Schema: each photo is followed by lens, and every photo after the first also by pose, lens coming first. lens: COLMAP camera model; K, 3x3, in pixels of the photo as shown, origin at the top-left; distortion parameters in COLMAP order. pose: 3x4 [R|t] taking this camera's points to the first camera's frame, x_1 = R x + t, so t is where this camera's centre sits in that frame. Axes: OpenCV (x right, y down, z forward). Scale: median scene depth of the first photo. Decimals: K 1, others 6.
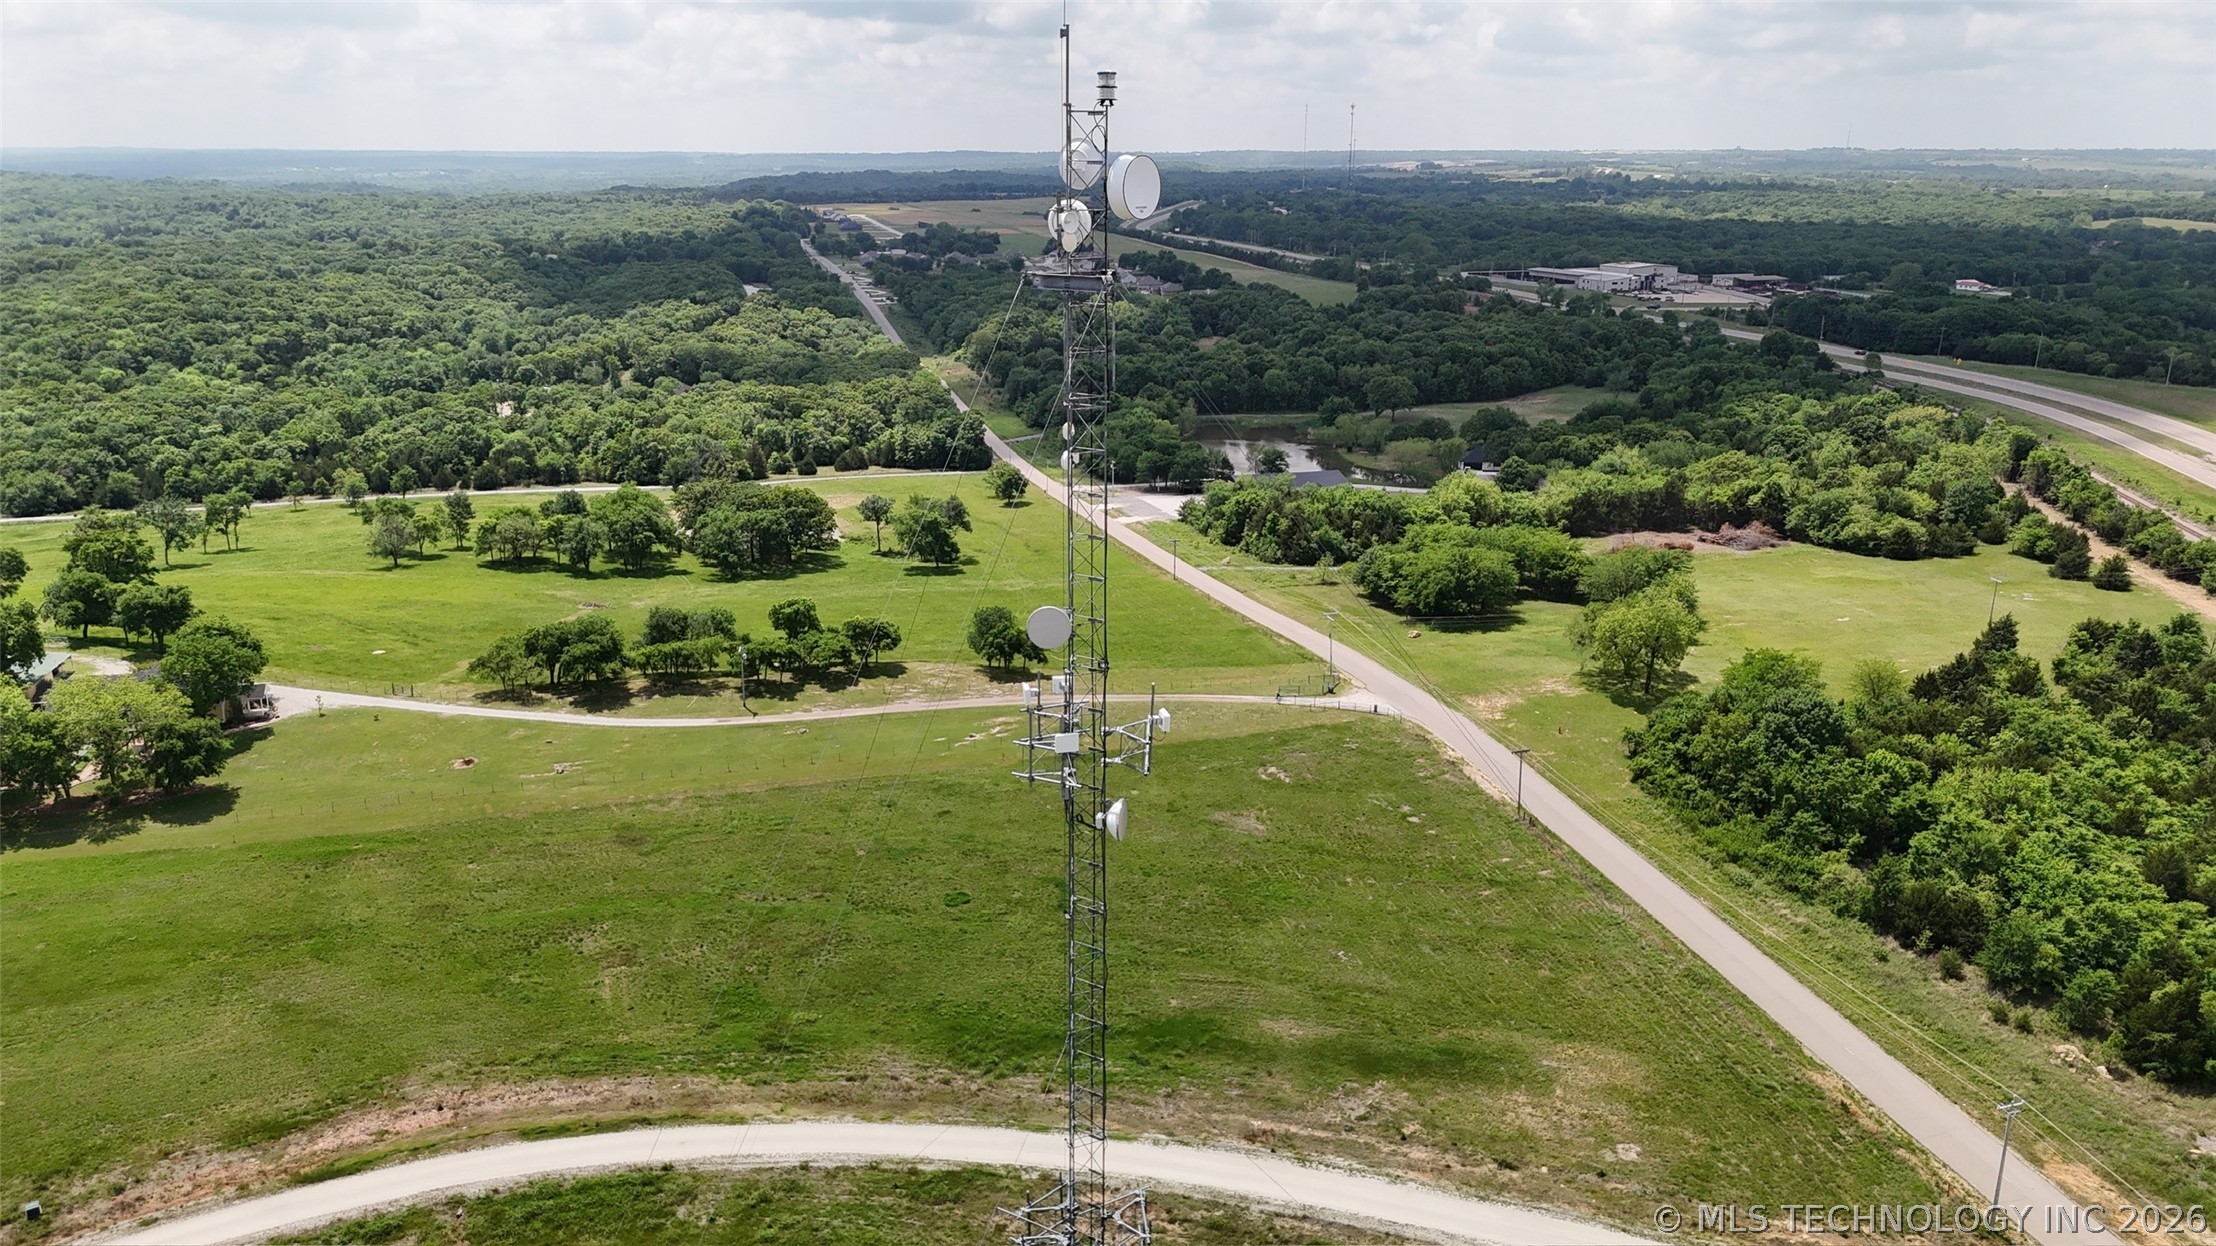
lens RADIAL K [[1618.0, 0, 1106.2], [0, 1618.0, 631.0], [0, 0, 1]] dist [0.081402, -0.076075]
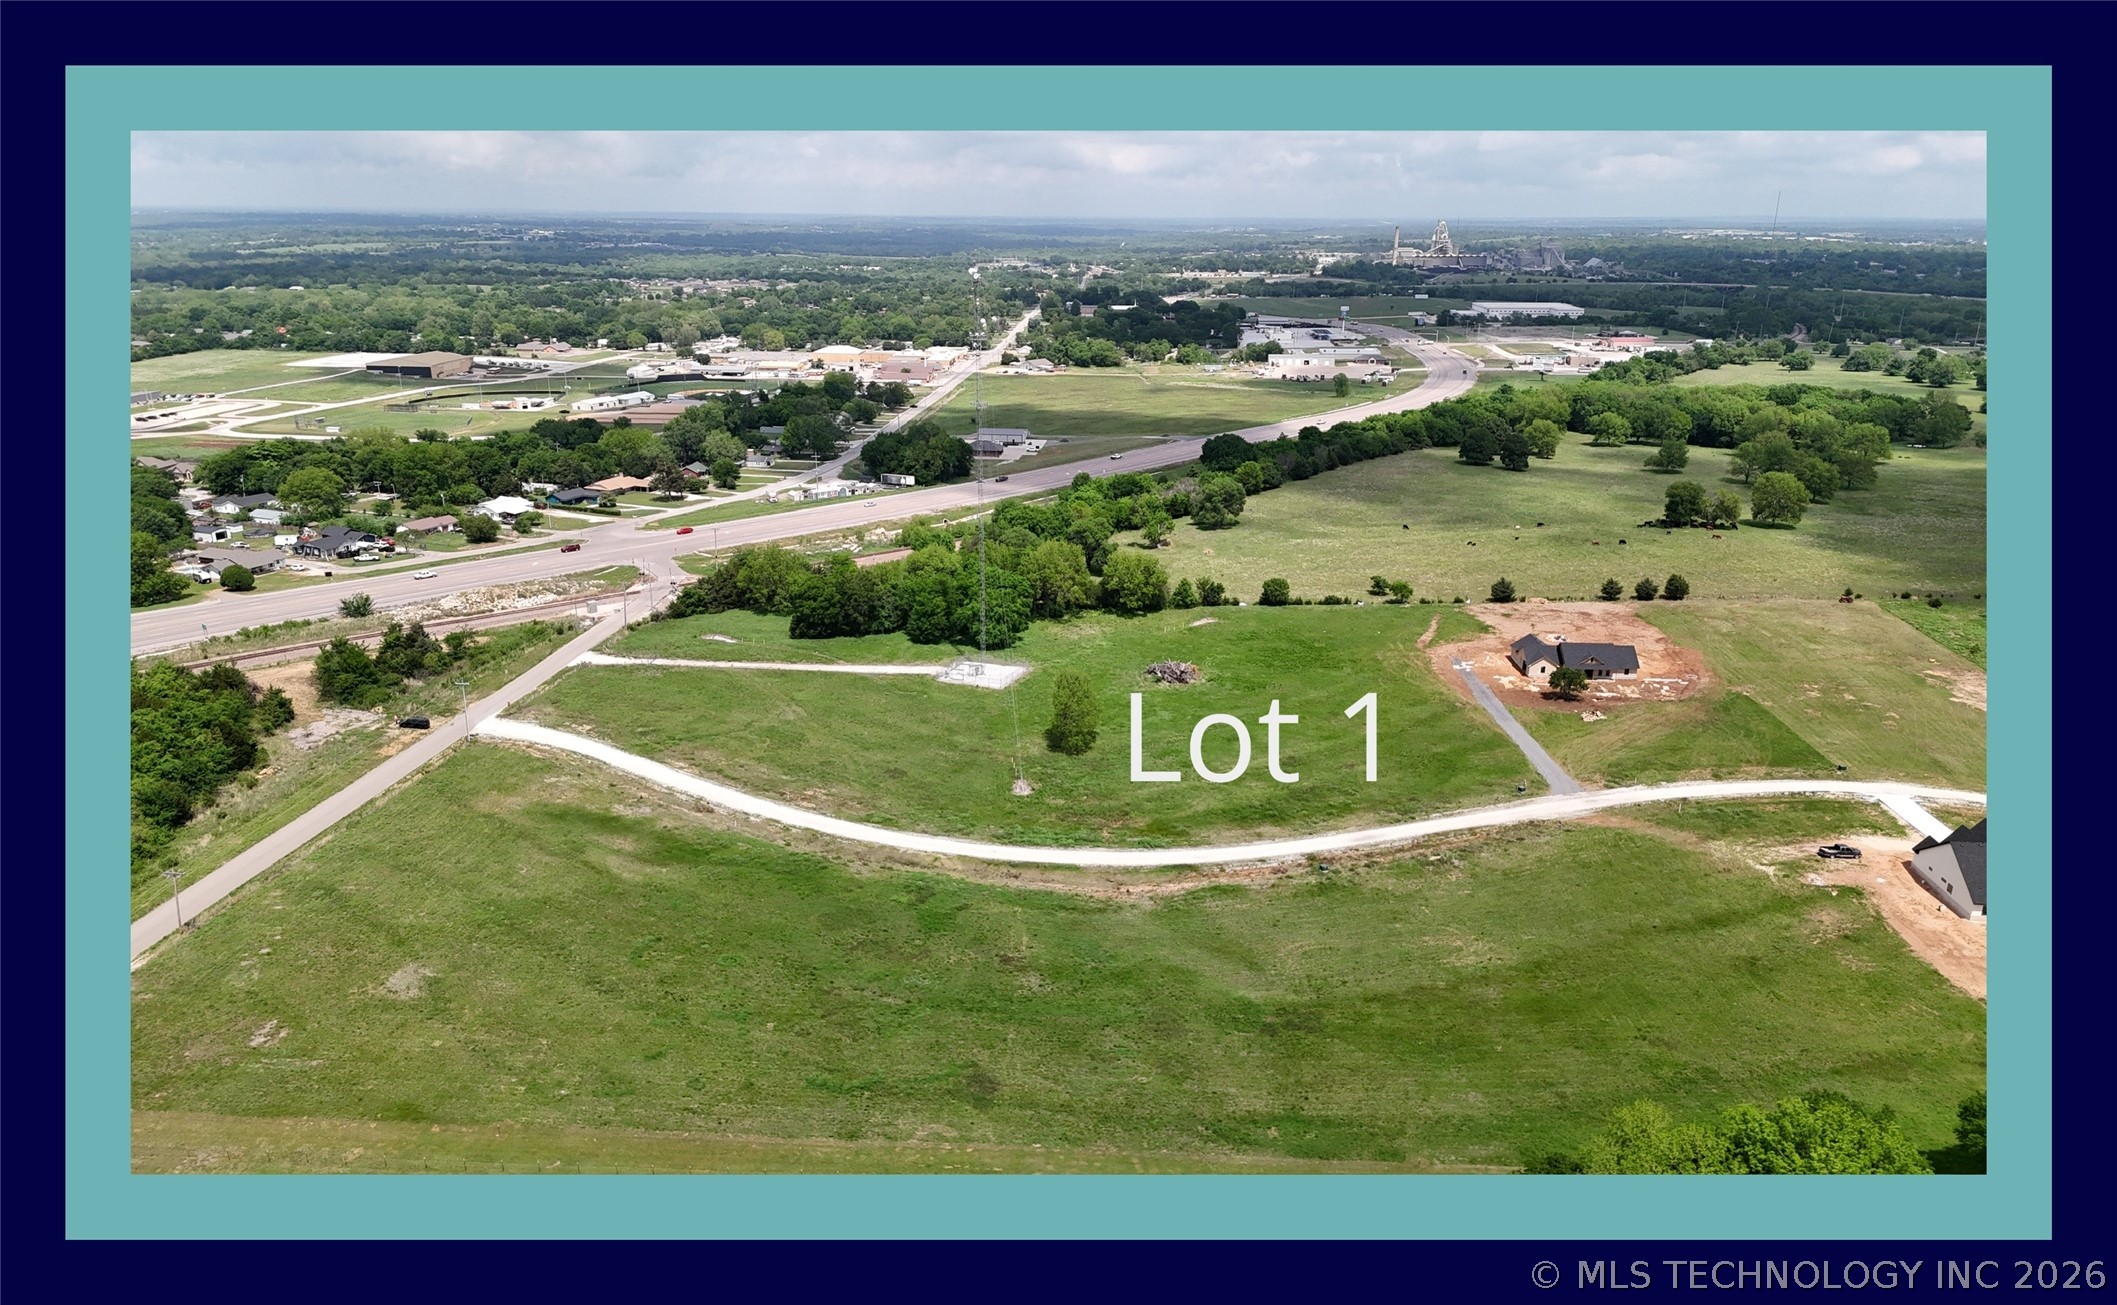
lens RADIAL K [[1368.3, 0, 1066.8], [0, 1368.3, 653.9], [0, 0, 1]] dist [0.036044, 0.000576]
pose [[-0.953692, -0.102933, 0.282624, -0.501971], [0.073852, 0.830725, 0.551762, -0.462049], [-0.291577, 0.547083, -0.784654, 1.386466]]
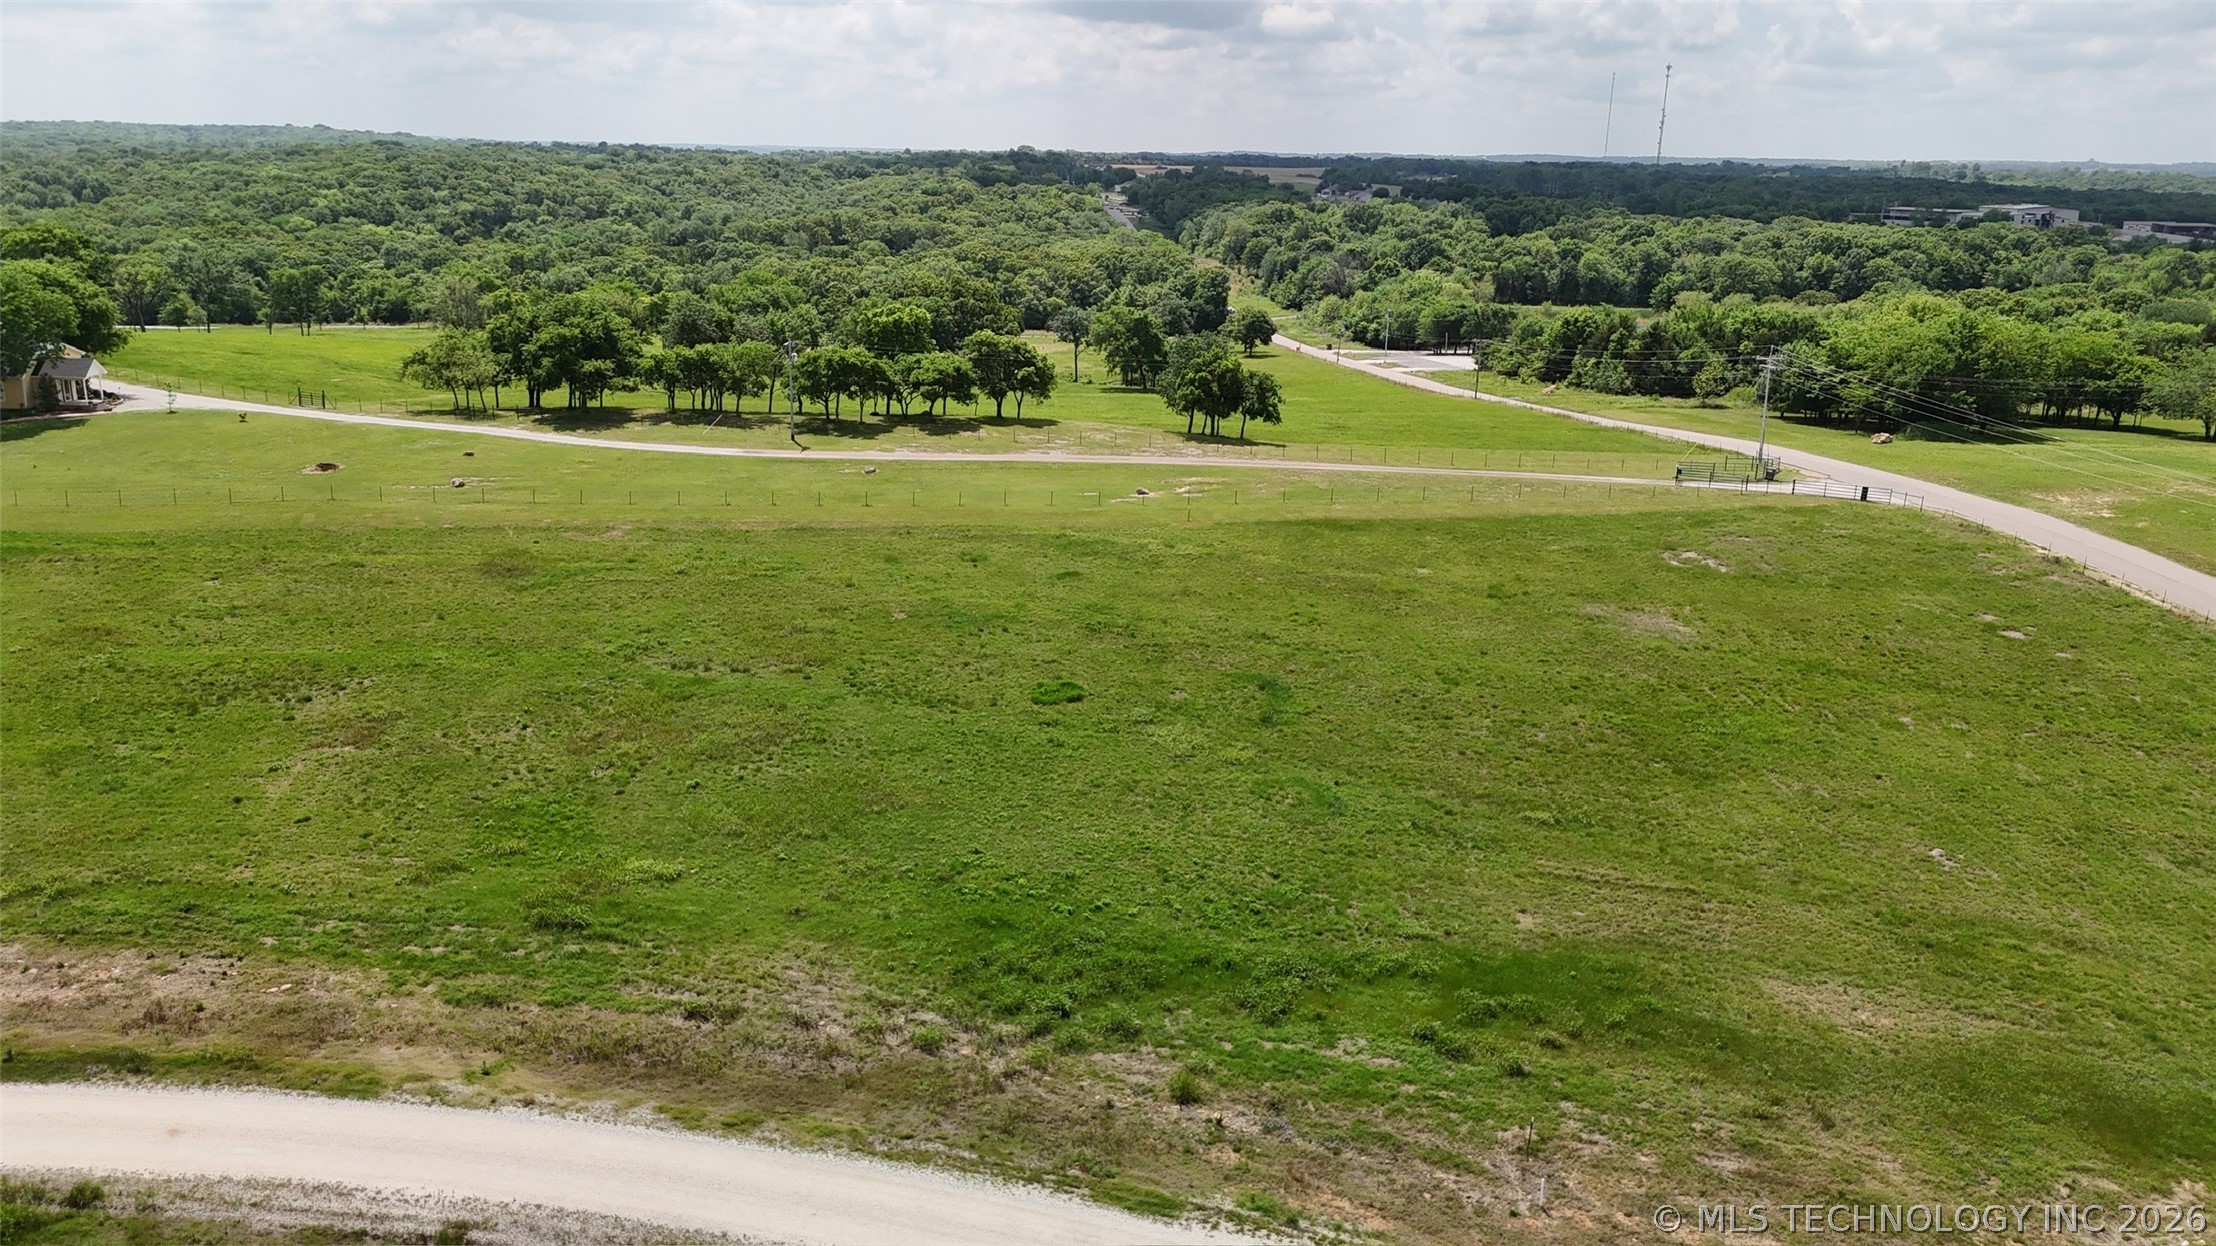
lens RADIAL K [[1618.0, 0, 1104.9], [0, 1618.0, 639.8], [0, 0, 1]] dist [0.081402, -0.076075]
pose [[0.986335, 0.066270, -0.150835, -0.004340], [-0.066293, 0.997788, 0.004886, 0.129295], [0.150825, 0.005180, 0.988547, 0.458022]]
